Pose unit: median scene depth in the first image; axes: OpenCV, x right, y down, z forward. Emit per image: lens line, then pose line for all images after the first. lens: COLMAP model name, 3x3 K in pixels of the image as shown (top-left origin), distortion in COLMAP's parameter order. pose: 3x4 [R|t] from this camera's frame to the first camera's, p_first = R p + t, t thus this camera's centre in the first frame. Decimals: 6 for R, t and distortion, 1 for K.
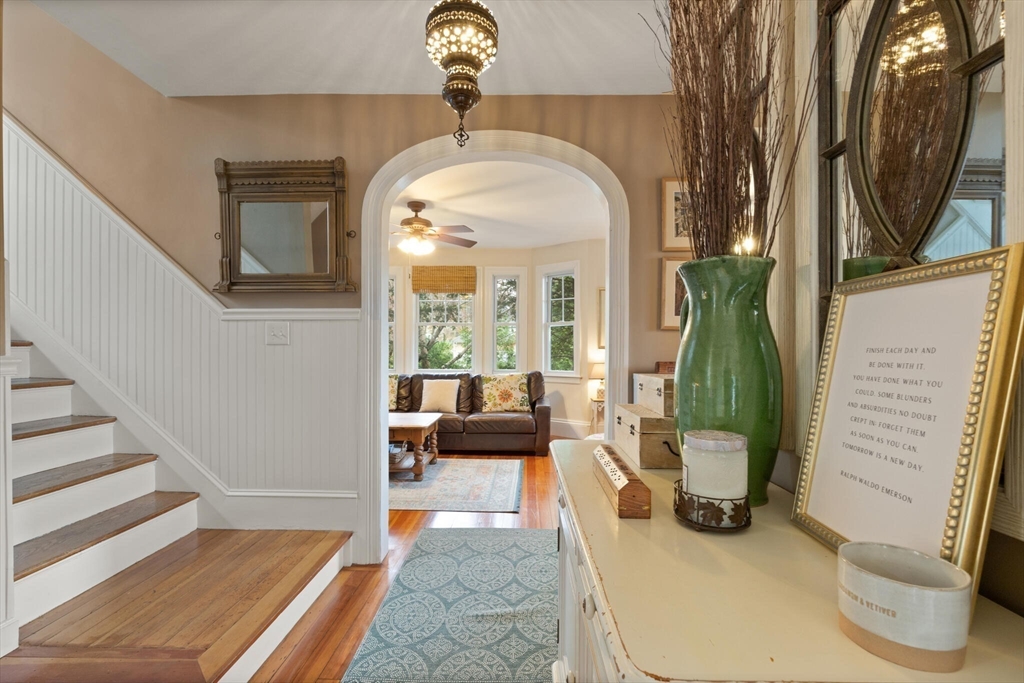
lens RADIAL K [[467.9, 0, 518.7], [0, 467.9, 346.9], [0, 0, 1]] dist [0.004572, 0.000136]
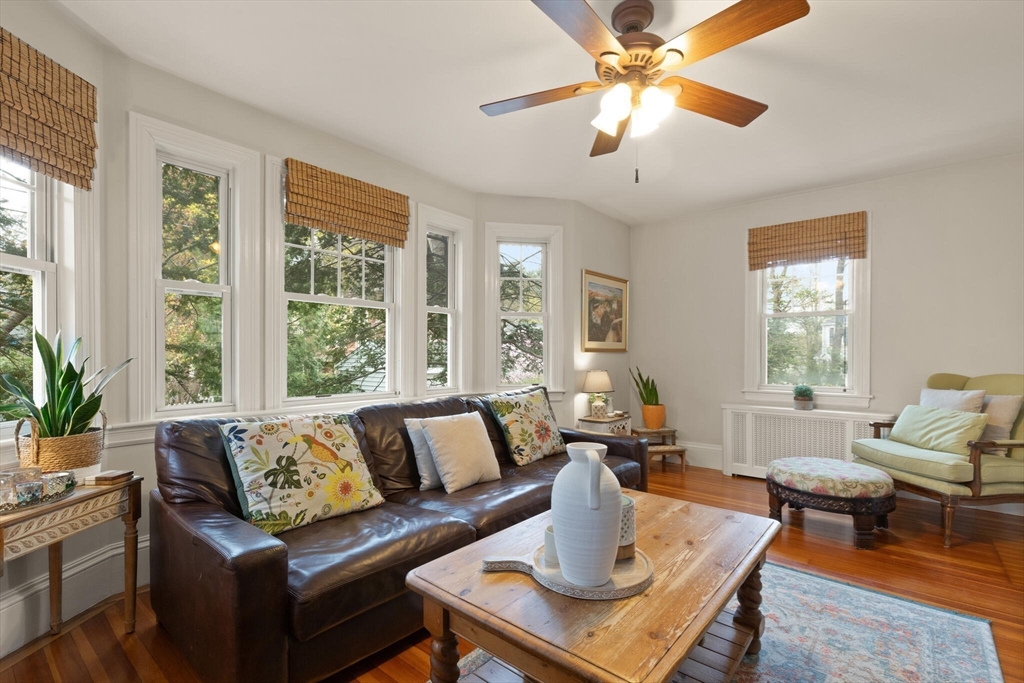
lens RADIAL K [[467.9, 0, 518.7], [0, 467.9, 346.9], [0, 0, 1]] dist [0.004572, 0.000136]
pose [[0.610153, 0.002468, 0.792280, -0.506946], [-0.002633, 0.999996, -0.001088, -0.000266], [-0.792279, -0.001422, 0.610157, 0.657178]]
